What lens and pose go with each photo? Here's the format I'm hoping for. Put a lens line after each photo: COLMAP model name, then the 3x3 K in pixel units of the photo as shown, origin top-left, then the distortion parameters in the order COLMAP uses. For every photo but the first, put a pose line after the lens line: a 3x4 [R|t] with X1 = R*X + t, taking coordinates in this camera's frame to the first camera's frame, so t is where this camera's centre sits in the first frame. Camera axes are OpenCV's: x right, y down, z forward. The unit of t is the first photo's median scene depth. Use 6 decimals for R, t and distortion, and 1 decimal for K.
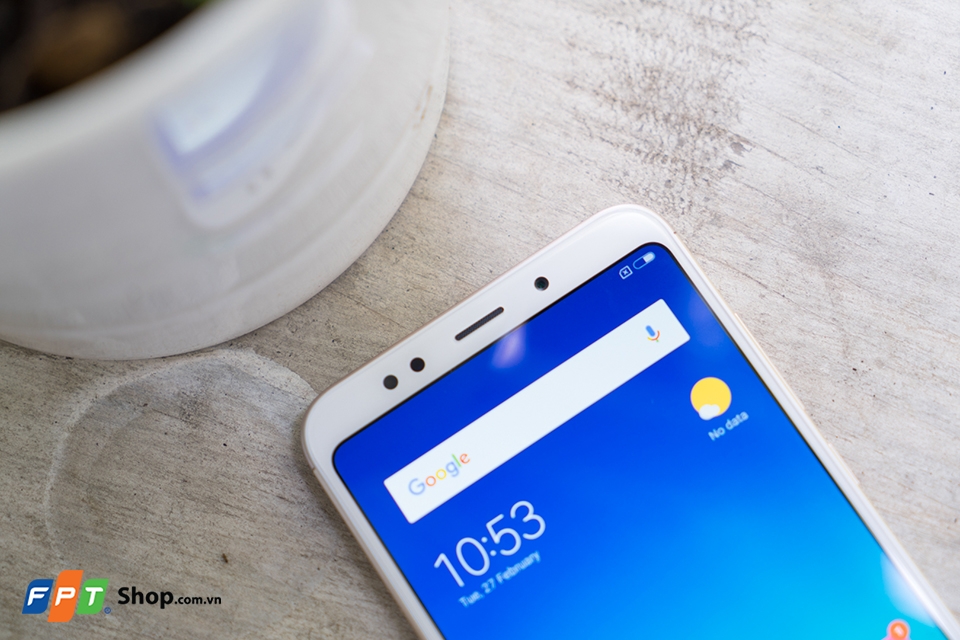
lens RADIAL K [[1981.2, 0, 473.8], [0, 1981.2, 317.9], [0, 0, 1]] dist [0.056326, 0.000000]
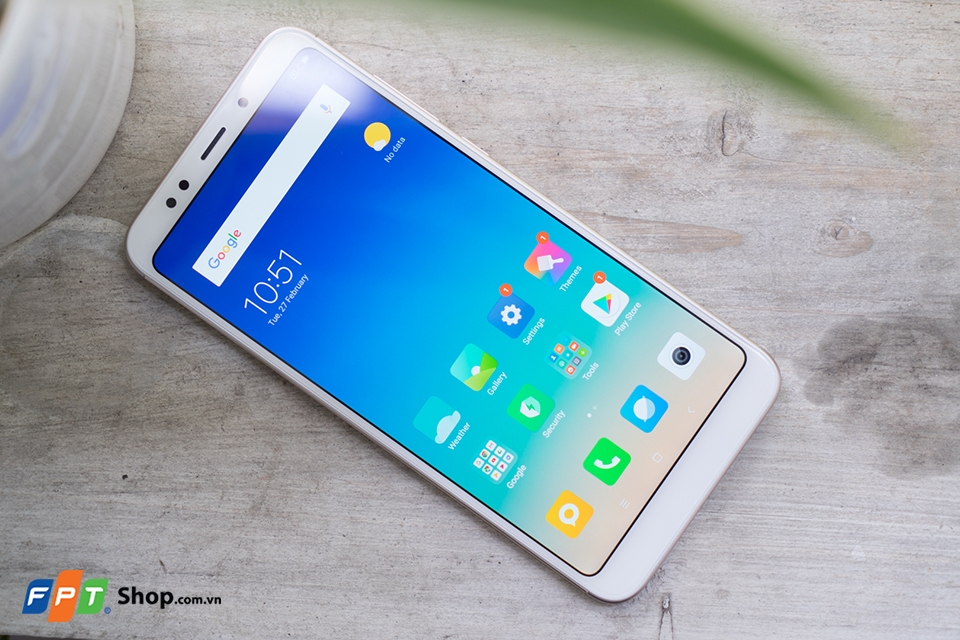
lens RADIAL K [[1981.2, 0, 476.2], [0, 1981.2, 322.9], [0, 0, 1]] dist [0.056326, 0.000000]
pose [[0.930743, -0.361459, 0.055365, 0.053533], [0.346973, 0.920760, 0.178354, -0.067831], [-0.115446, -0.146791, 0.982408, -0.473624]]
